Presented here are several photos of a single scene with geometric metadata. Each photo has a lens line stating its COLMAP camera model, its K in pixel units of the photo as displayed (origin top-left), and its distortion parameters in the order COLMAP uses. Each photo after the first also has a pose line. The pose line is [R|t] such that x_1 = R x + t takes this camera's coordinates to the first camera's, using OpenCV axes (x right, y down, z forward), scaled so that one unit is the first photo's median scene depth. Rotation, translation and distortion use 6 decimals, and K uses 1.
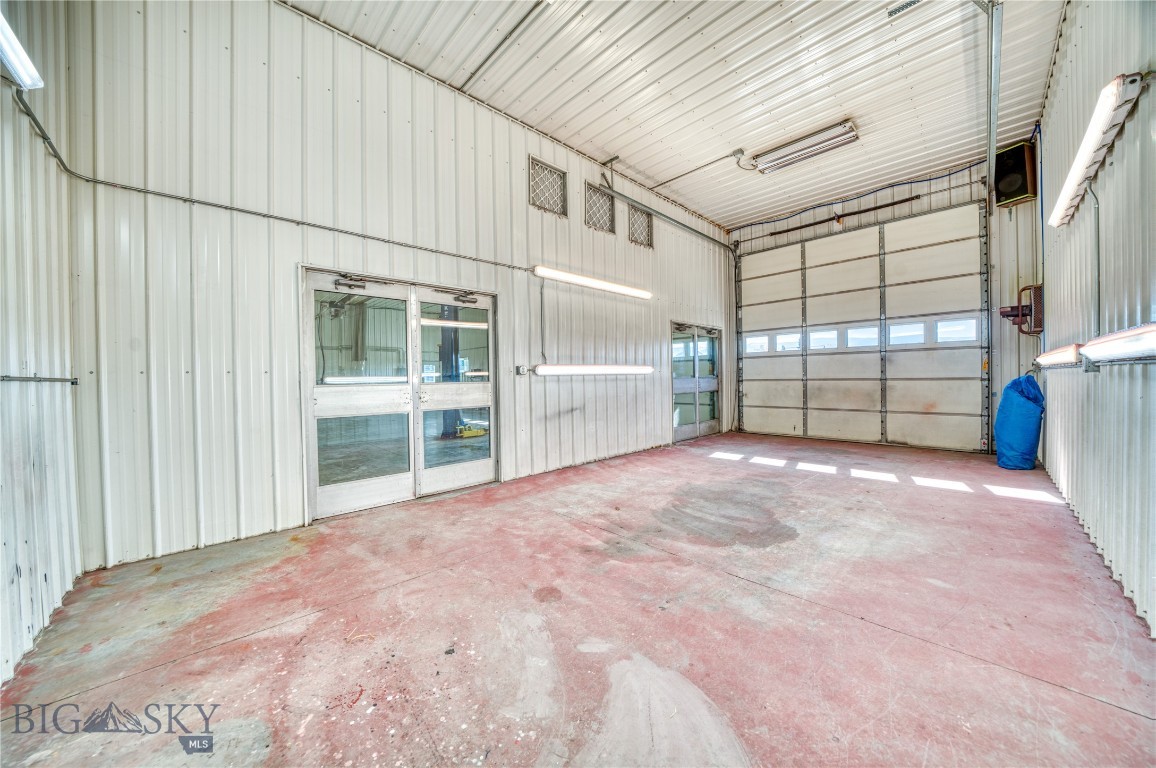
lens RADIAL K [[397.6, 0, 574.9], [0, 397.6, 385.8], [0, 0, 1]] dist [-0.022593, 0.000503]
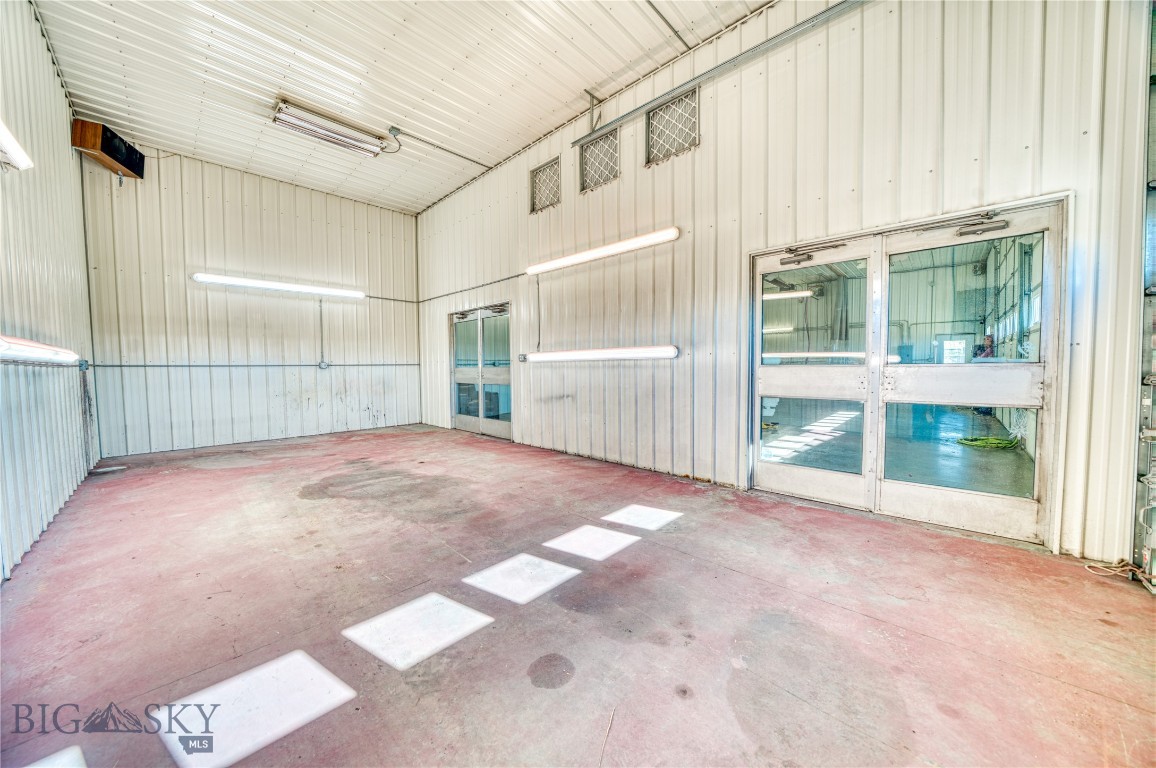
lens RADIAL K [[397.6, 0, 574.9], [0, 397.6, 385.8], [0, 0, 1]] dist [-0.022593, 0.000503]
pose [[0.048944, 0.065731, -0.996636, 1.235345], [-0.009874, 0.997815, 0.065324, -0.038654], [0.998753, 0.006644, 0.049486, 1.226278]]
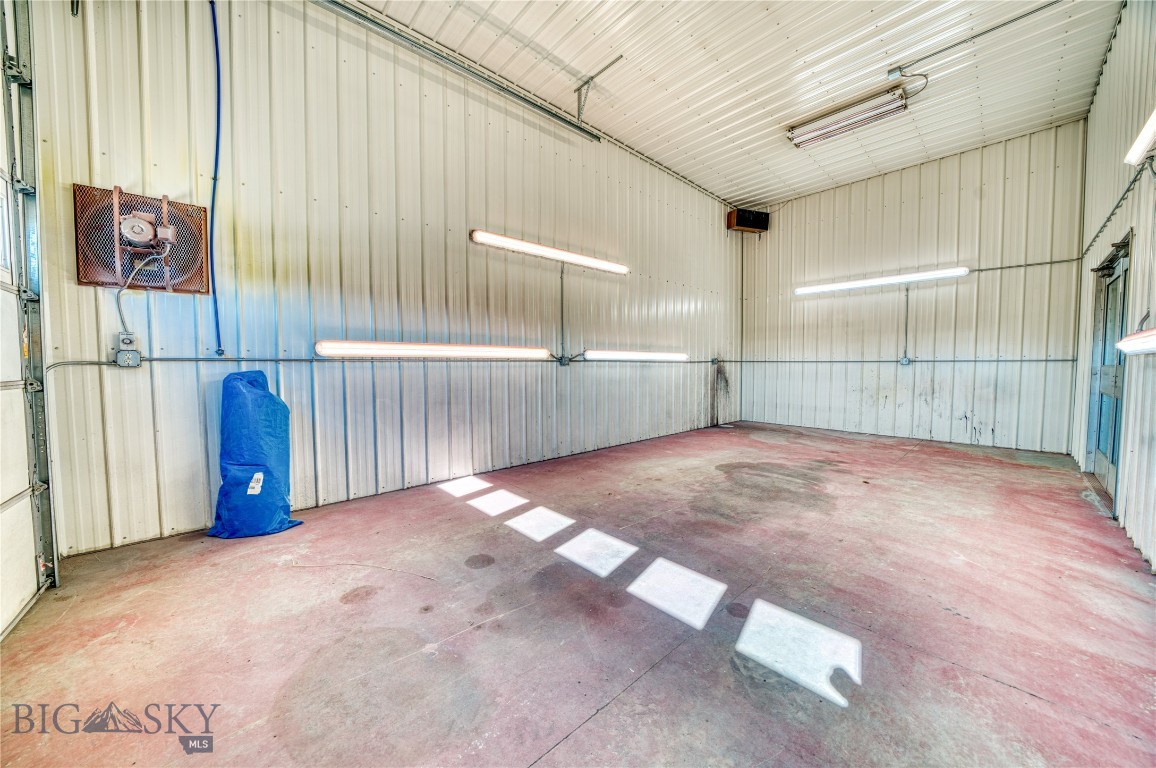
lens RADIAL K [[397.6, 0, 574.9], [0, 397.6, 385.8], [0, 0, 1]] dist [-0.022593, 0.000503]
pose [[-0.999368, 0.016638, 0.031399, 0.737533], [0.018801, 0.997377, 0.069894, -0.040723], [-0.030154, 0.070441, -0.997060, 1.761320]]
